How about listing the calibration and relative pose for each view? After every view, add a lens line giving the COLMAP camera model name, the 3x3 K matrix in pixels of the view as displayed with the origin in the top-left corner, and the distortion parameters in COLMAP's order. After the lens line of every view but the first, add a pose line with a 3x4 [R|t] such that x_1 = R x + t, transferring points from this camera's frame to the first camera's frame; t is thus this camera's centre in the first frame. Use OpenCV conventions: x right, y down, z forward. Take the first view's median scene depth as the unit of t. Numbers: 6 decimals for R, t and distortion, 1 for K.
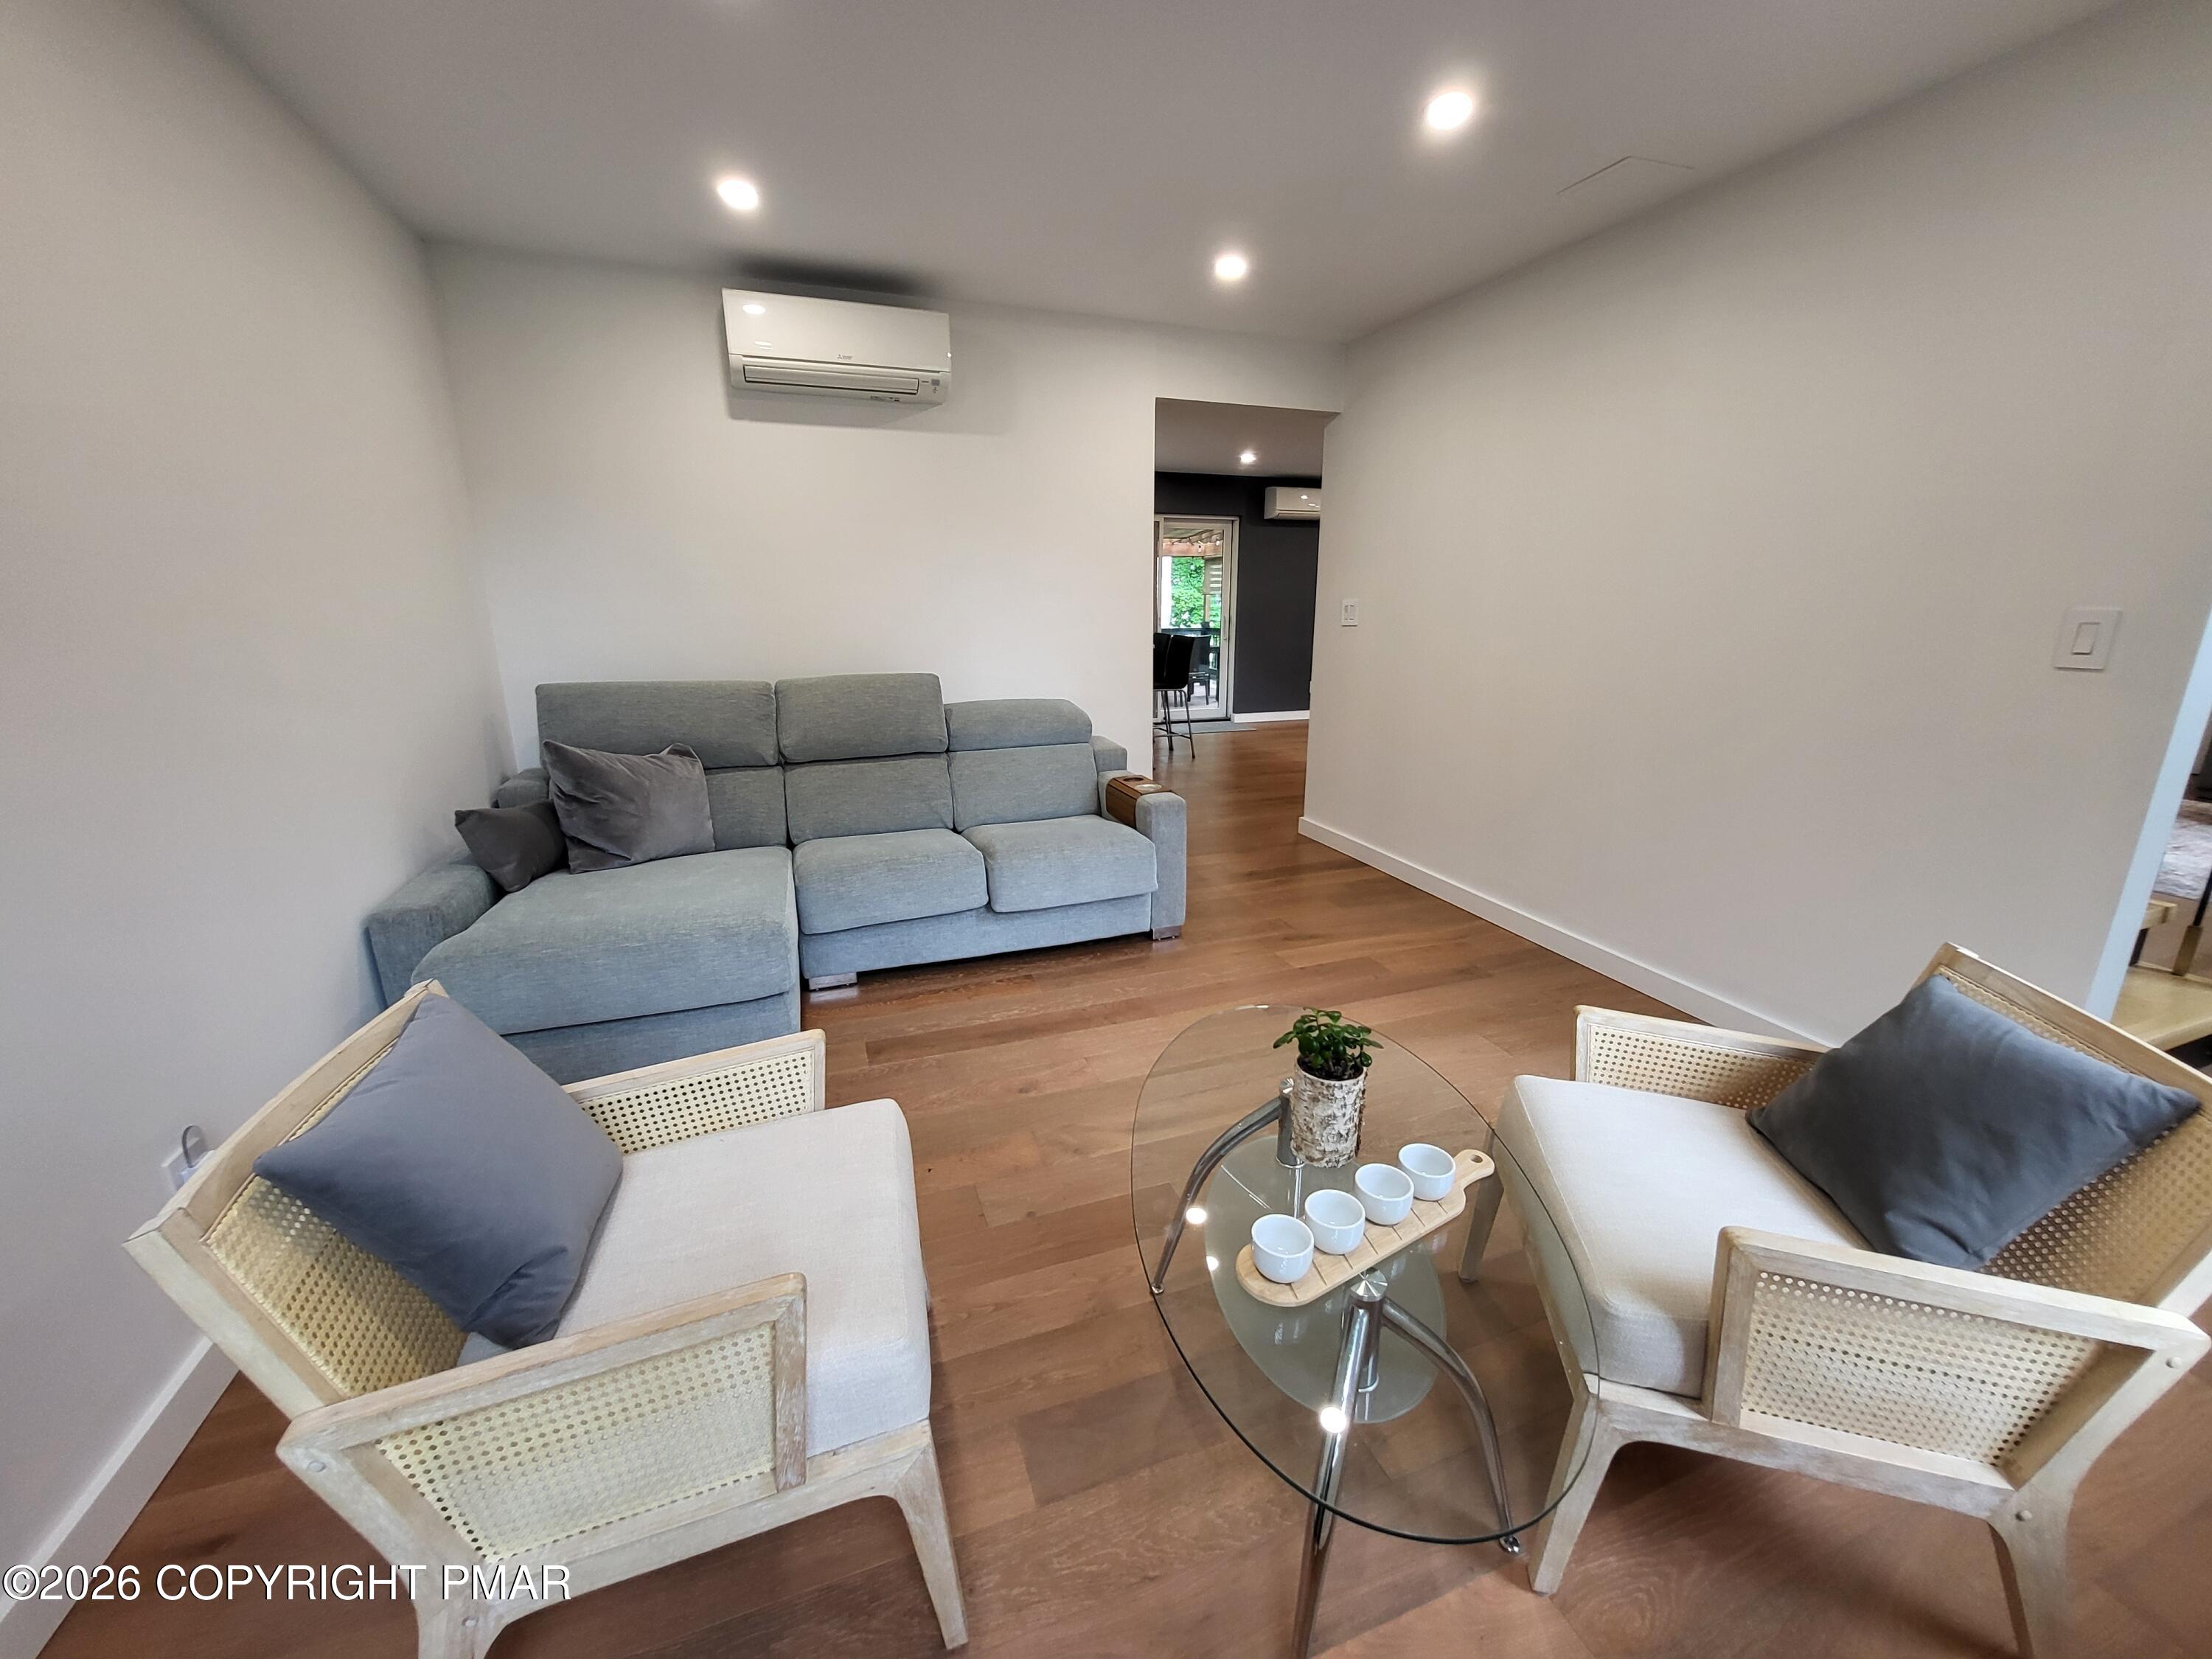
lens RADIAL K [[870.8, 0, 1117.7], [0, 870.8, 839.6], [0, 0, 1]] dist [-0.003964, 0.000116]
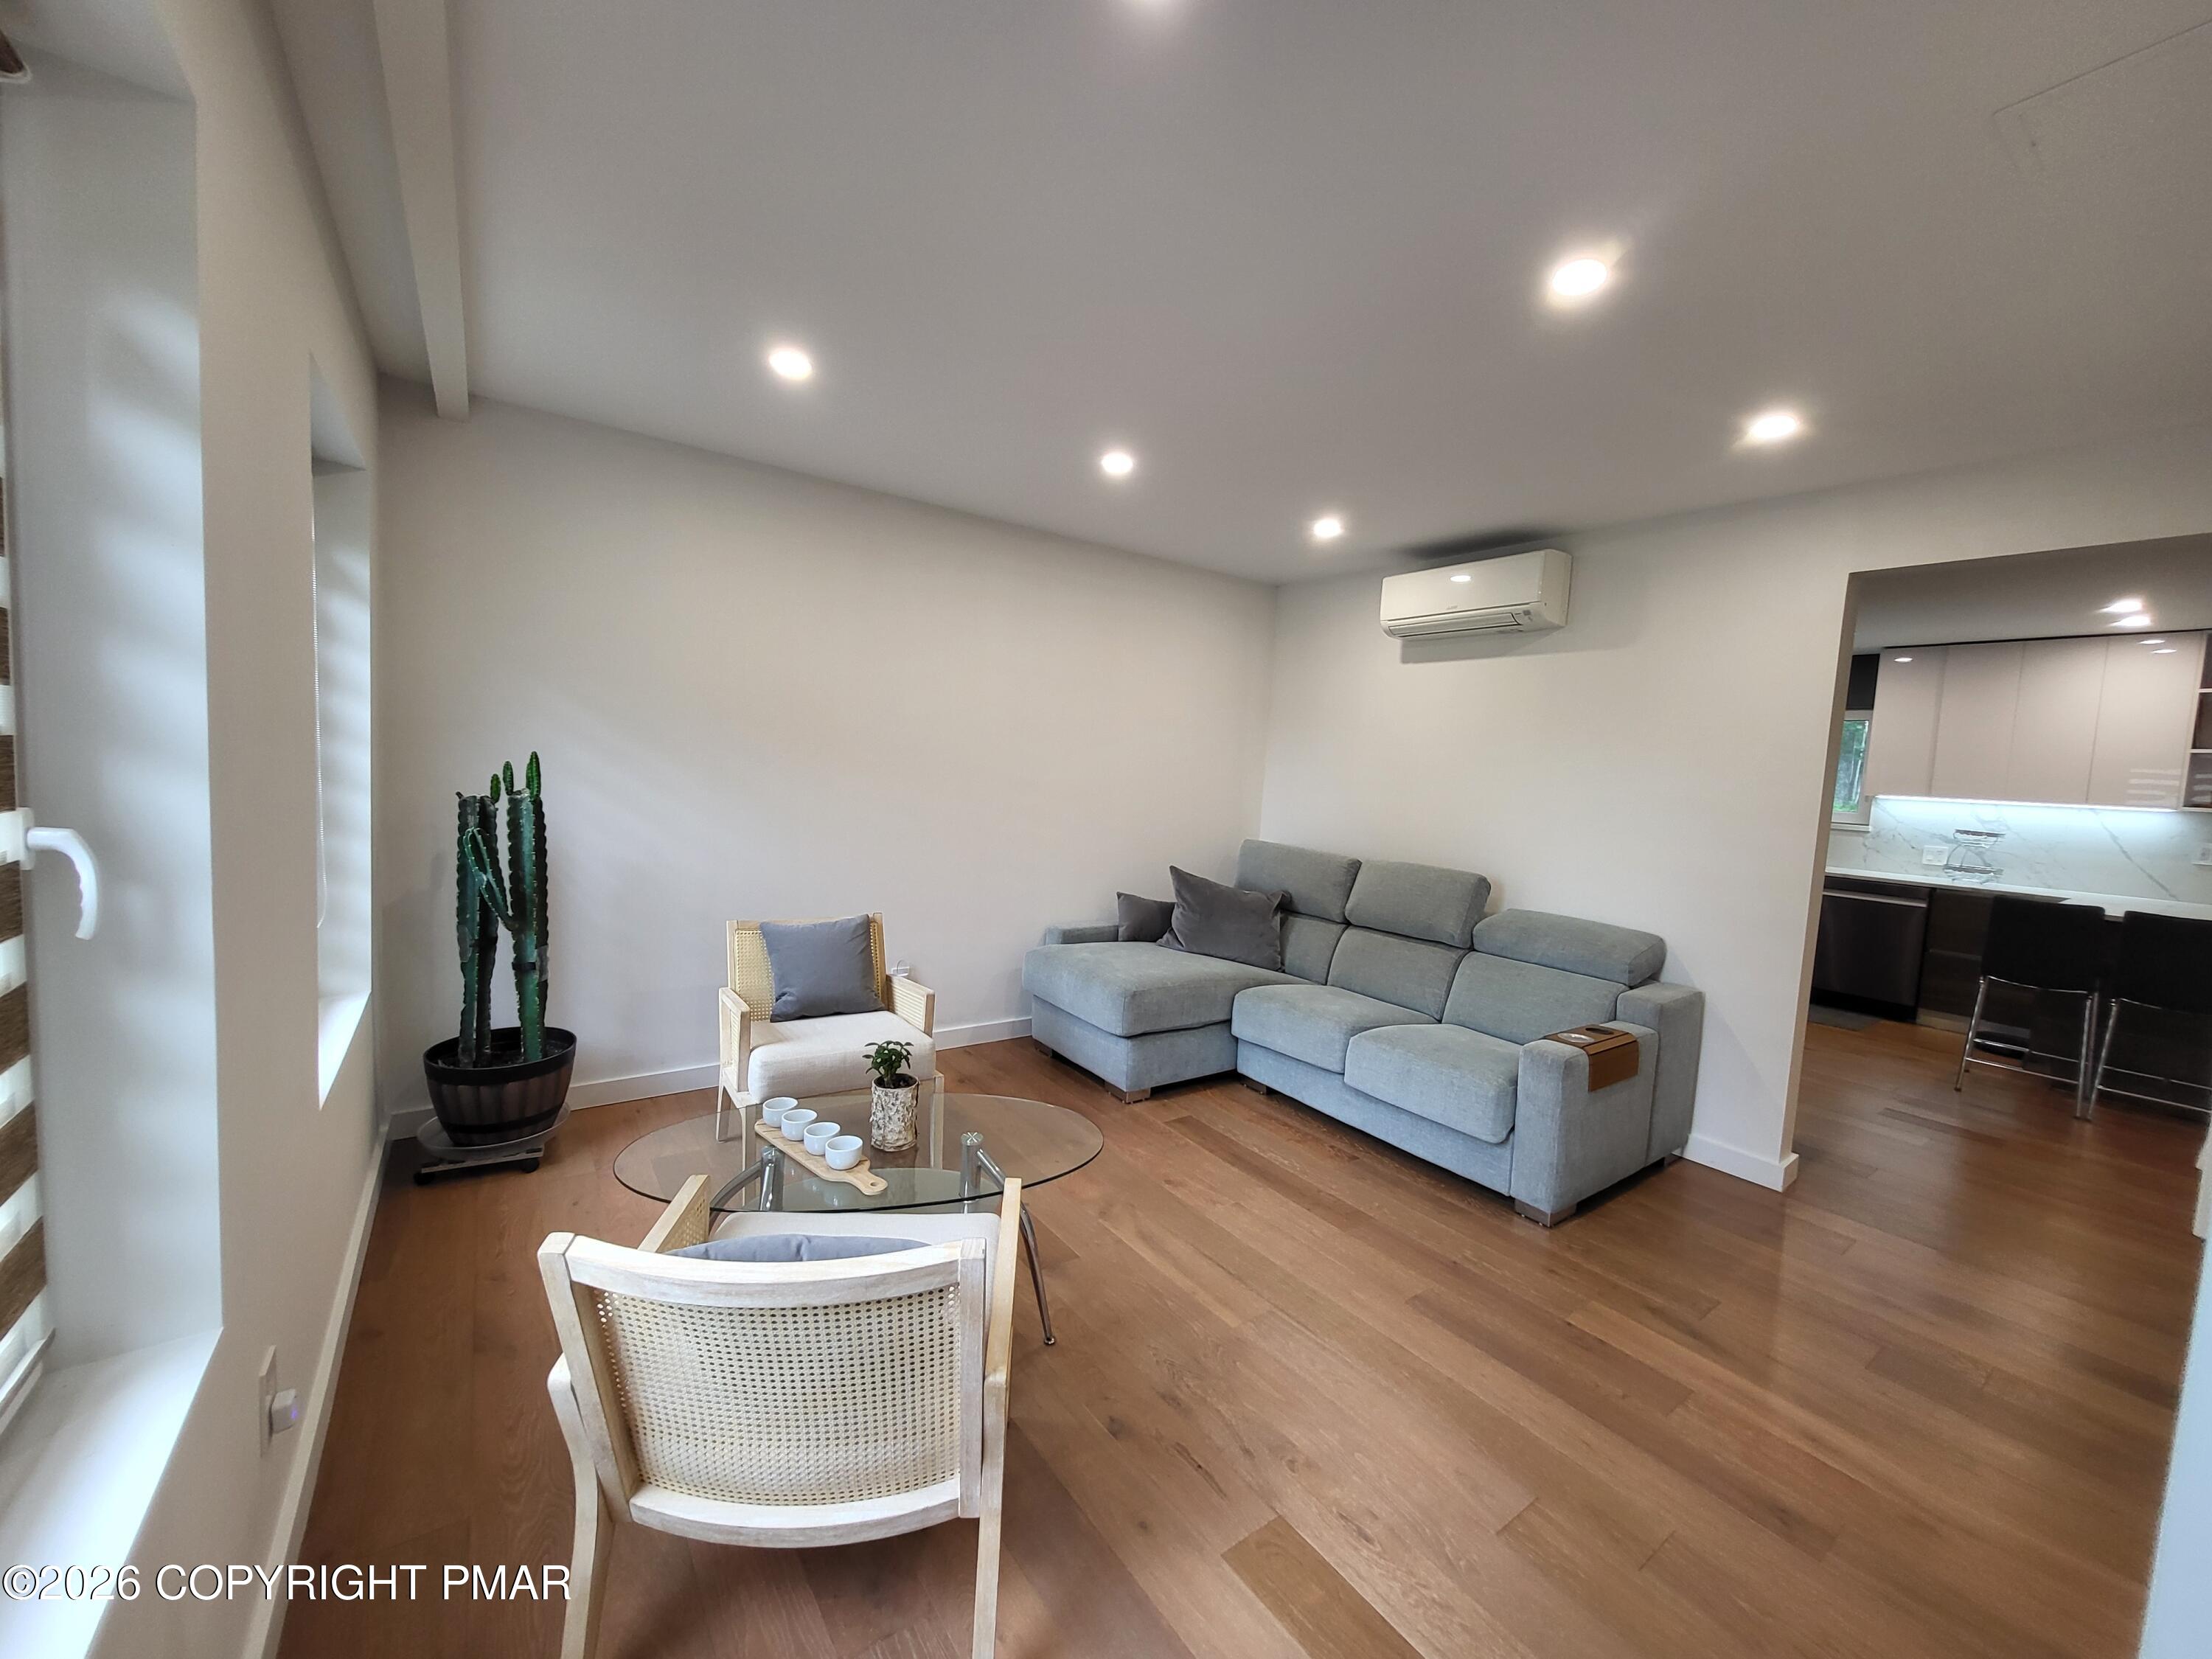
lens RADIAL K [[870.8, 0, 1118.3], [0, 870.8, 828.1], [0, 0, 1]] dist [-0.003964, 0.000116]
pose [[0.256903, 0.083979, -0.962782, 0.736066], [-0.311853, 0.950130, -0.000337, -0.117364], [0.914740, 0.300333, 0.270280, 0.334339]]
